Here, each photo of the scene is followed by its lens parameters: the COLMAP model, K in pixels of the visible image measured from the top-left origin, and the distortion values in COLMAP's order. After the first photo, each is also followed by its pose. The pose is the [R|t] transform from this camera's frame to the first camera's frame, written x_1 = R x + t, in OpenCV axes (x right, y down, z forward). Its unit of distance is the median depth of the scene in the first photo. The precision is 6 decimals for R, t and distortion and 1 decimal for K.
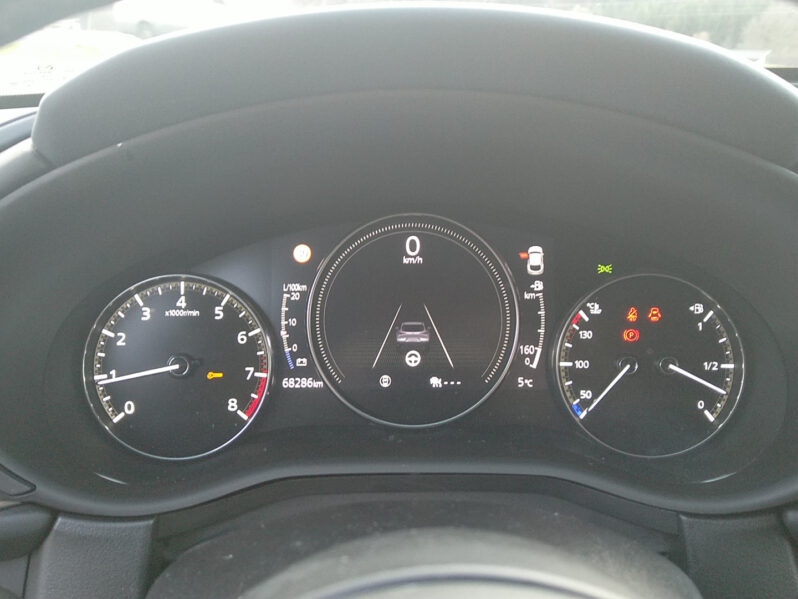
lens RADIAL K [[694.7, 0, 399.0], [0, 694.7, 299.5], [0, 0, 1]] dist [0.025946, -0.005866]
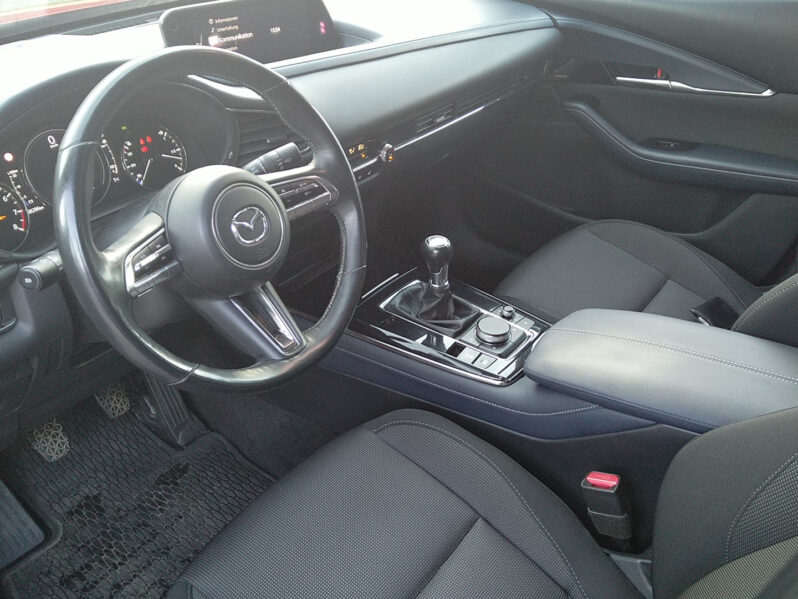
lens RADIAL K [[734.1, 0, 399.0], [0, 734.1, 299.5], [0, 0, 1]] dist [0.100981, -0.246326]
pose [[0.591340, -0.424449, 0.685683, -1.282824], [0.283334, 0.905422, 0.316122, -0.049220], [-0.755010, 0.007342, 0.655673, -1.598053]]
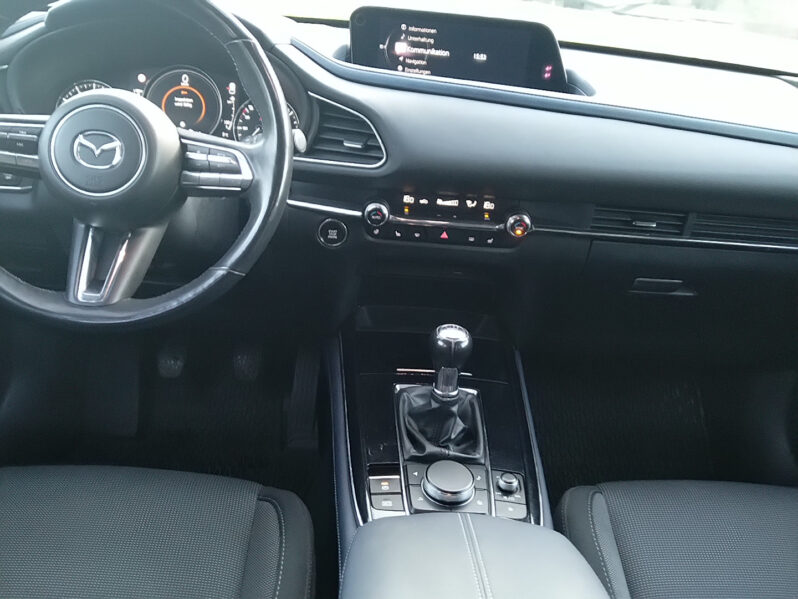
lens RADIAL K [[694.7, 0, 399.0], [0, 694.7, 299.5], [0, 0, 1]] dist [0.025946, -0.005866]
pose [[0.995482, 0.064973, 0.069240, 0.714914], [-0.071448, 0.992856, 0.095563, 0.453647], [-0.062537, -0.100078, 0.993012, -1.806755]]
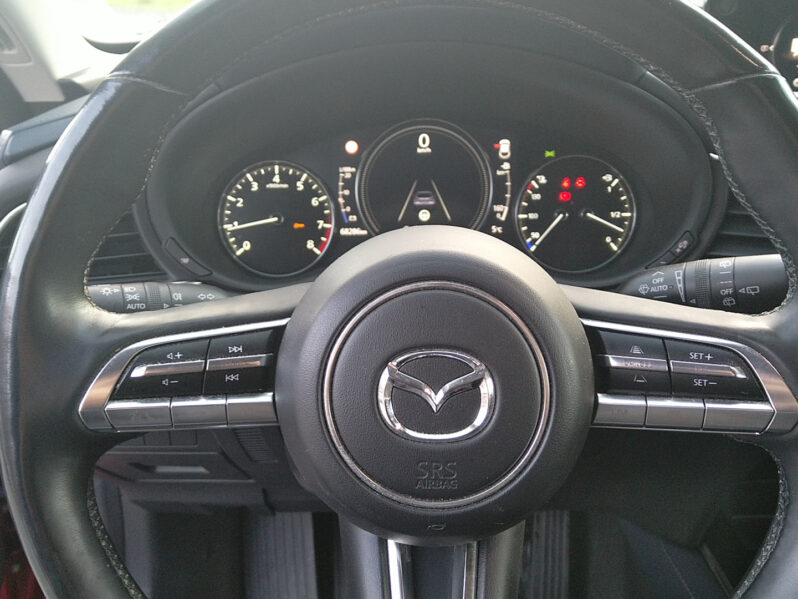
lens RADIAL K [[734.1, 0, 399.0], [0, 734.1, 299.5], [0, 0, 1]] dist [0.100981, -0.246326]
pose [[0.999336, -0.007670, -0.035622, 0.020718], [0.010636, 0.996423, 0.083833, 0.137422], [0.034852, -0.084156, 0.995843, -0.662703]]
